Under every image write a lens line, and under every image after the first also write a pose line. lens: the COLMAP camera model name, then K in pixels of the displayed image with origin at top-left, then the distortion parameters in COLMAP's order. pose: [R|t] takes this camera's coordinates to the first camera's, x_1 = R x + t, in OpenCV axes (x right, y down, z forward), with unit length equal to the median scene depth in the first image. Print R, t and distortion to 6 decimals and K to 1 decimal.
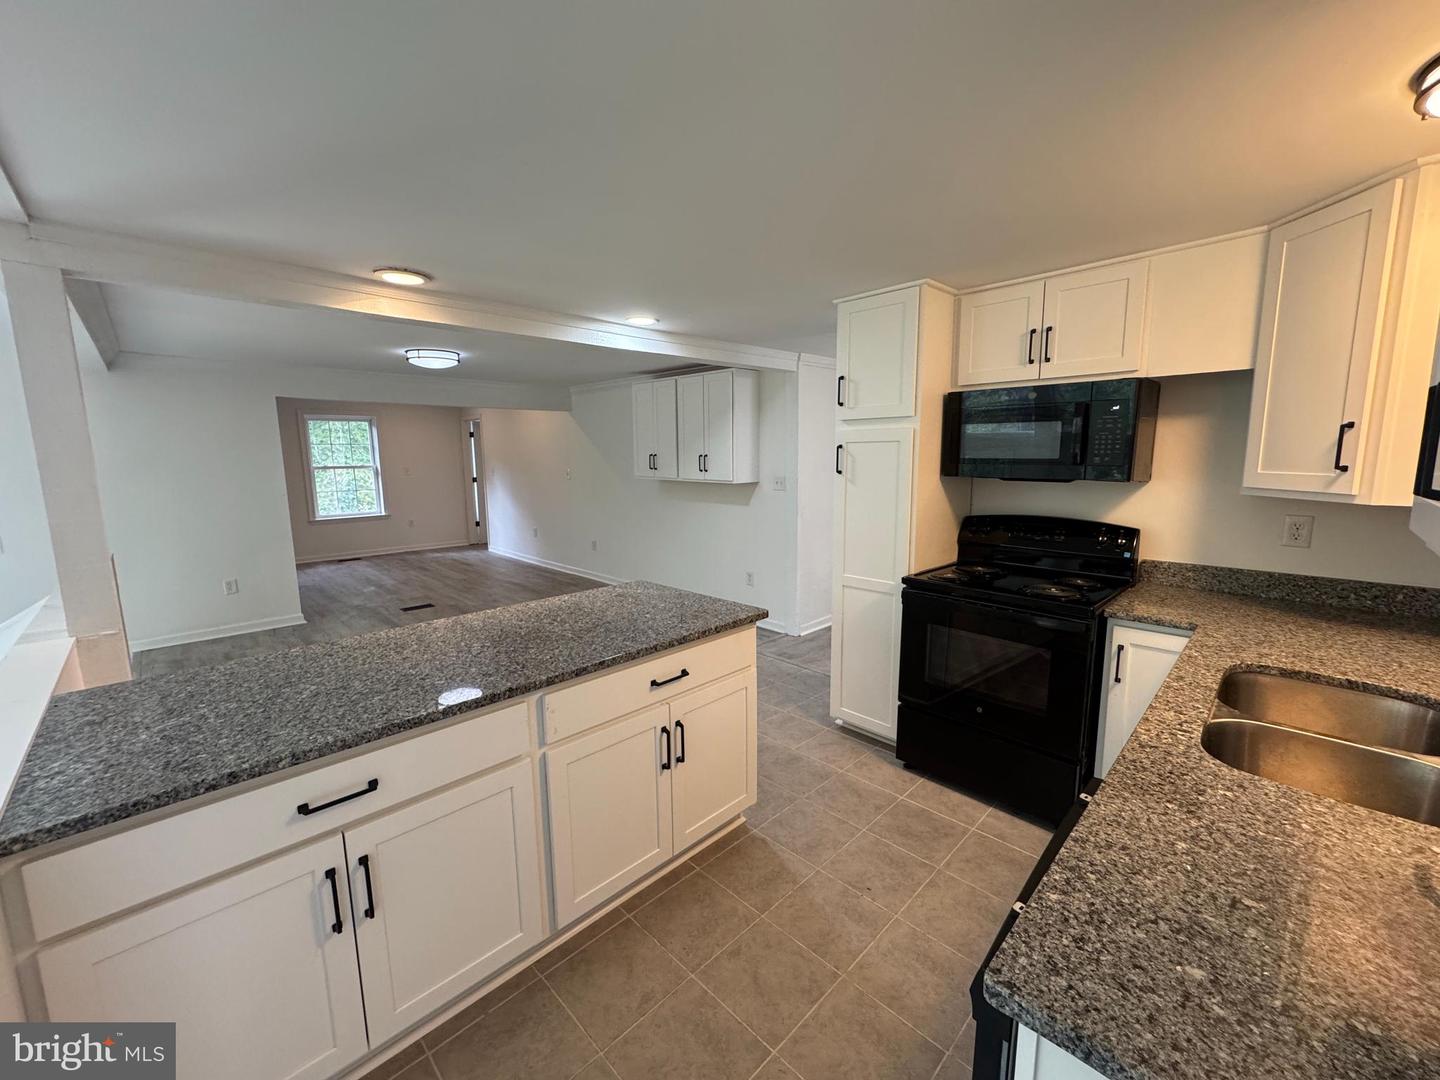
lens RADIAL K [[575.2, 0, 715.7], [0, 575.2, 537.2], [0, 0, 1]] dist [-0.004235, 0.000900]
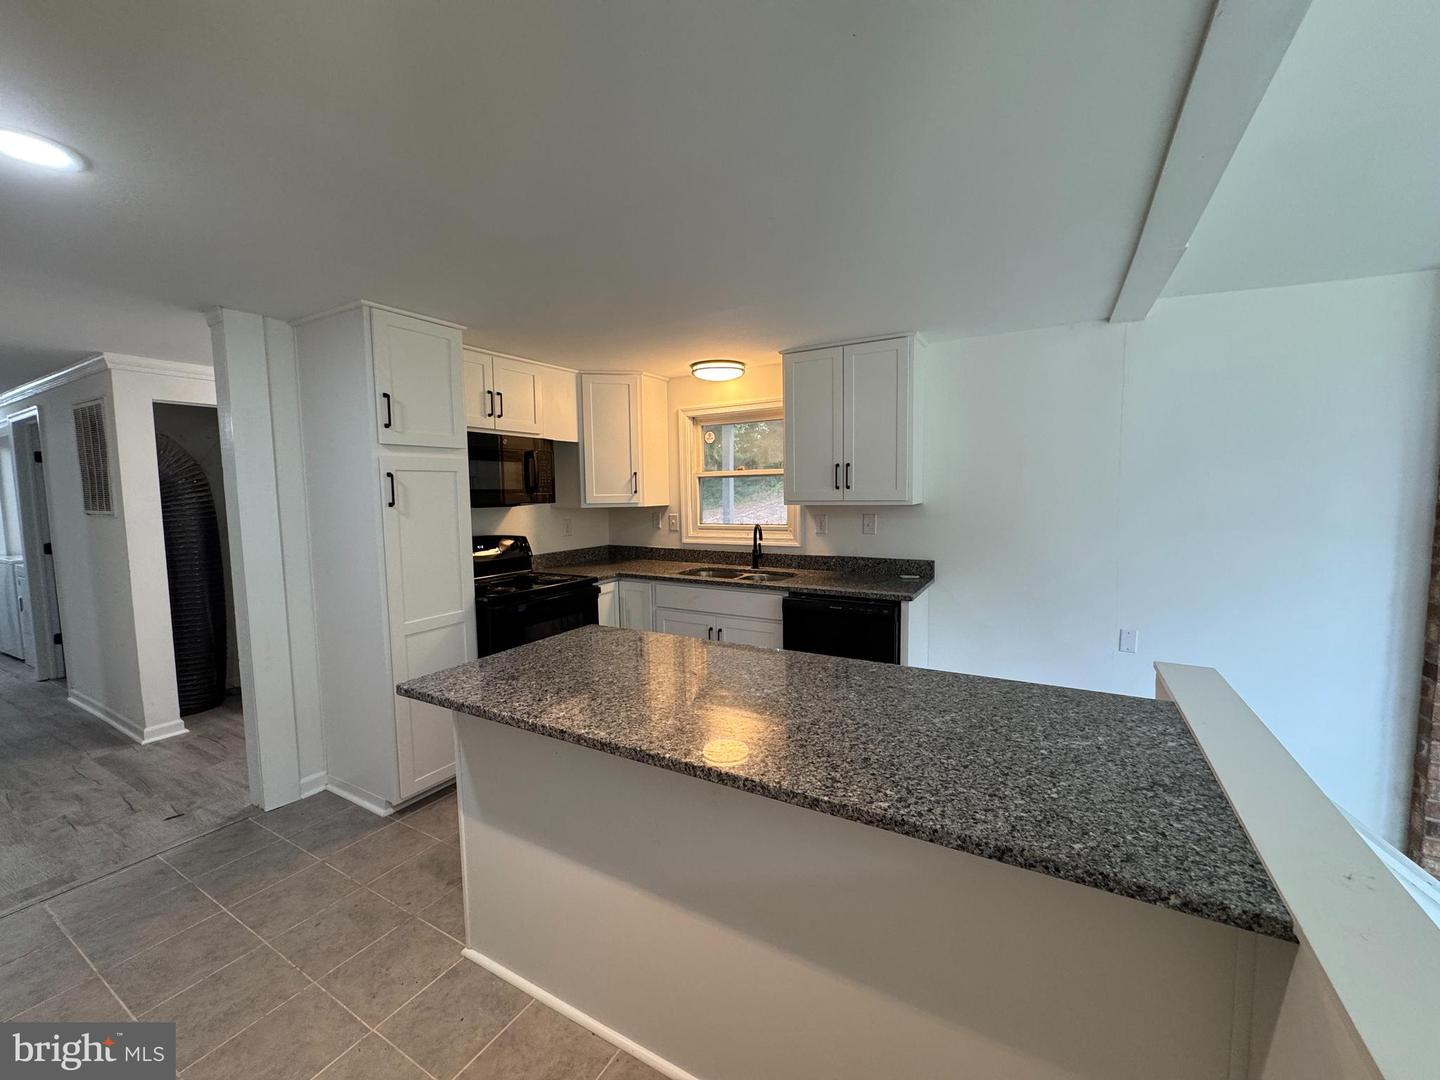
lens RADIAL K [[575.2, 0, 719.3], [0, 575.2, 535.2], [0, 0, 1]] dist [-0.004235, 0.000900]
pose [[-0.265487, -0.061463, 0.962153, -1.579118], [0.156905, 0.981907, 0.106019, -0.176861], [-0.951261, 0.179113, -0.251039, 1.629231]]
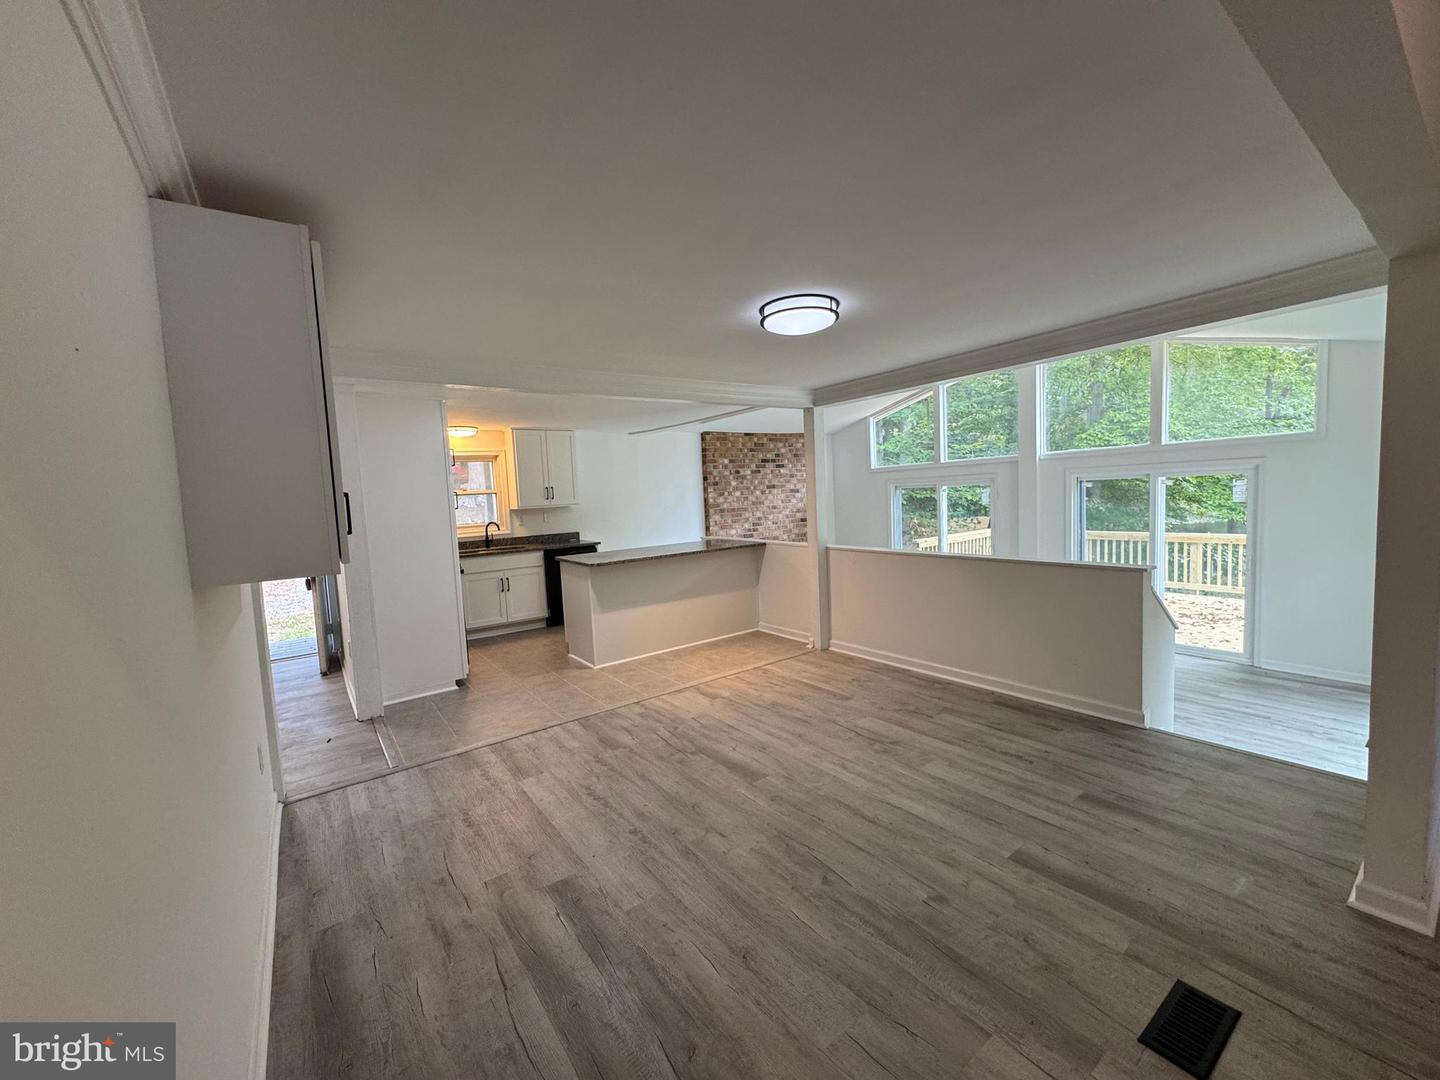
lens RADIAL K [[575.2, 0, 722.5], [0, 575.2, 539.3], [0, 0, 1]] dist [-0.004235, 0.000900]
pose [[-0.988598, 0.045331, 0.143590, -1.533474], [0.077344, 0.971066, 0.225941, -0.714331], [-0.129193, 0.234471, -0.963500, 5.247150]]
